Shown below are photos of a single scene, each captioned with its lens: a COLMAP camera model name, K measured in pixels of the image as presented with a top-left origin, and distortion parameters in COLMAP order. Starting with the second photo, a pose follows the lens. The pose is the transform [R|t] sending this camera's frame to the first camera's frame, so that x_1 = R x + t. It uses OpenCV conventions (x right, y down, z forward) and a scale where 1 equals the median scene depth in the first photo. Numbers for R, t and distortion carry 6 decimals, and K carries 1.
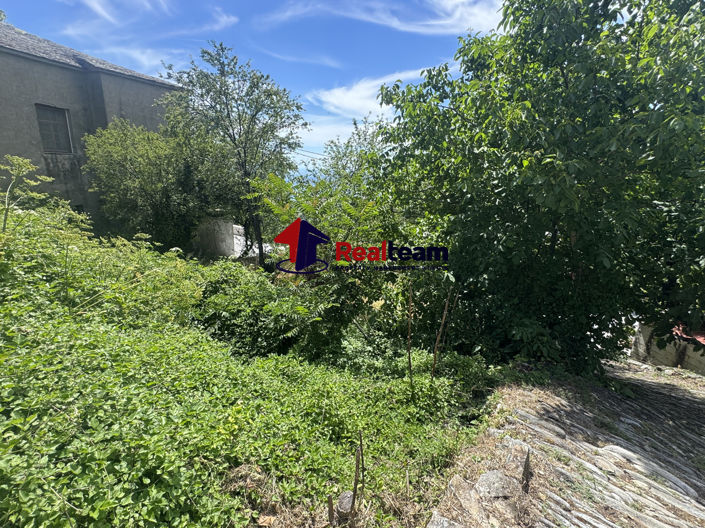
lens RADIAL K [[345.1, 0, 349.6], [0, 345.1, 261.7], [0, 0, 1]] dist [-0.003260, 0.000662]
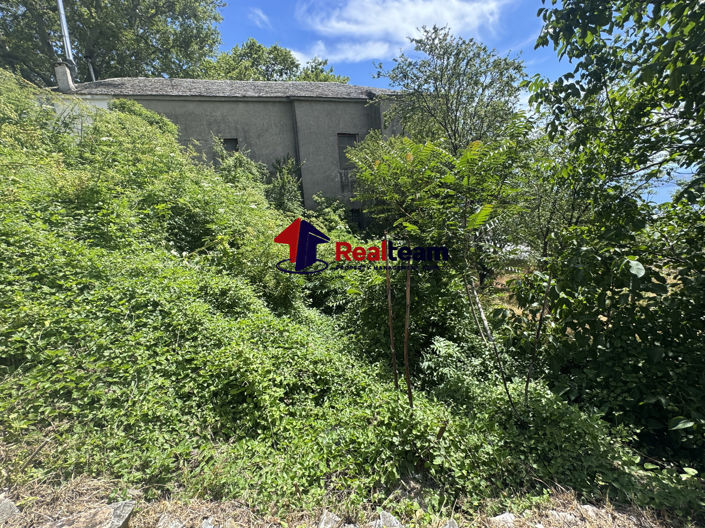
lens RADIAL K [[345.1, 0, 352.5], [0, 345.1, 264.5], [0, 0, 1]] dist [-0.003260, 0.000662]
pose [[0.683122, 0.076568, -0.726279, 0.357825], [-0.097062, 0.995185, 0.013623, 0.070285], [0.723825, 0.061188, 0.687265, 0.326187]]
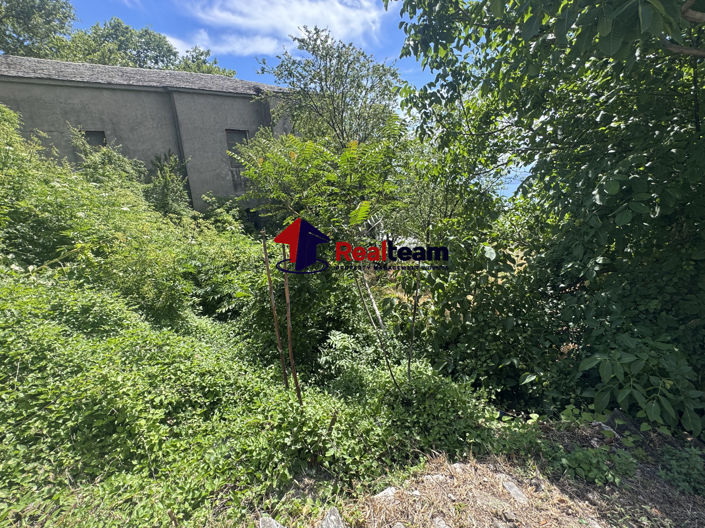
lens RADIAL K [[345.1, 0, 350.7], [0, 345.1, 262.5], [0, 0, 1]] dist [-0.003260, 0.000662]
pose [[0.856363, 0.022465, -0.515885, 0.377188], [-0.029054, 0.999567, -0.004703, 0.068871], [0.515555, 0.019016, 0.856645, 0.342494]]
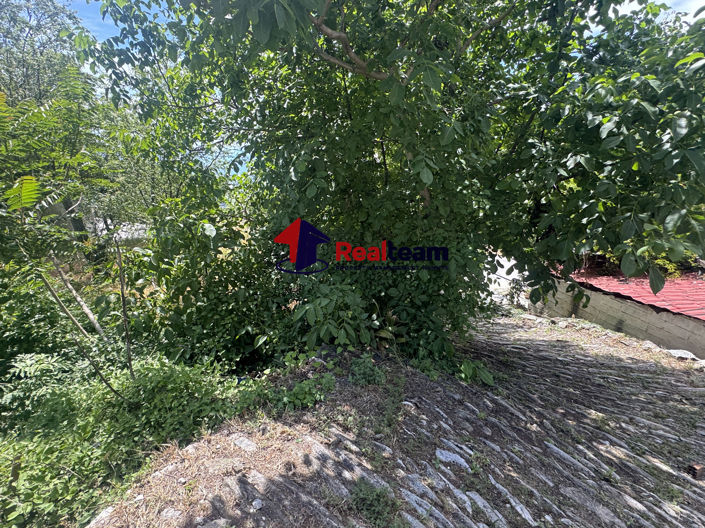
lens RADIAL K [[345.1, 0, 349.5], [0, 345.1, 263.2], [0, 0, 1]] dist [-0.003260, 0.000662]
pose [[0.983177, -0.106423, 0.148452, 0.415625], [0.095990, 0.992494, 0.075780, 0.076848], [-0.155402, -0.060255, 0.986012, 0.349117]]
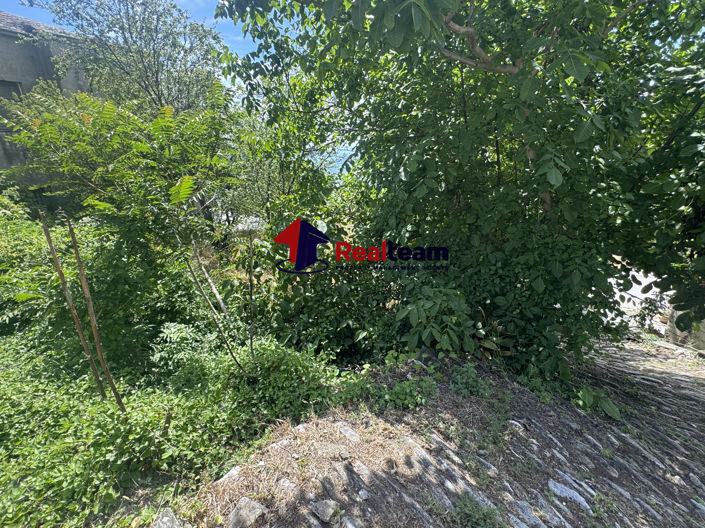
lens RADIAL K [[345.1, 0, 350.0], [0, 345.1, 262.4], [0, 0, 1]] dist [-0.003260, 0.000662]
pose [[0.993183, -0.038040, -0.110185, 0.393633], [0.044785, 0.997229, 0.059405, 0.072939], [0.107620, -0.063935, 0.992134, 0.348216]]
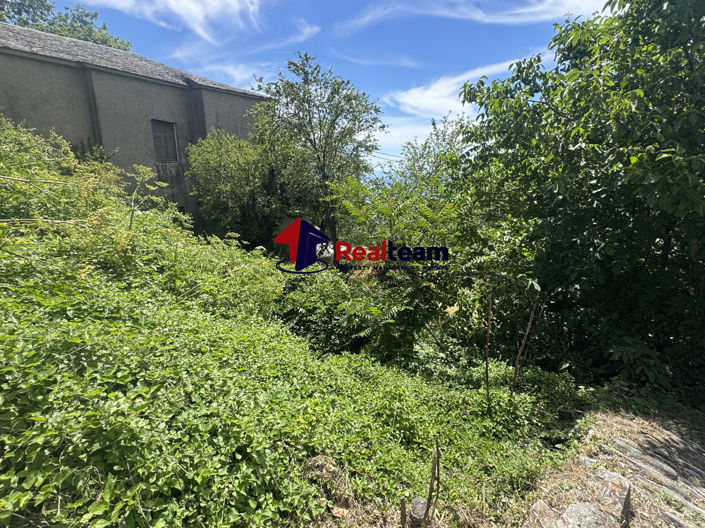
lens RADIAL K [[345.1, 0, 349.5], [0, 345.1, 263.0], [0, 0, 1]] dist [-0.003260, 0.000662]
pose [[0.978487, 0.034690, -0.203370, -0.009635], [-0.035038, 0.999384, 0.001891, -0.000086], [0.203311, 0.005275, 0.979100, -0.004172]]
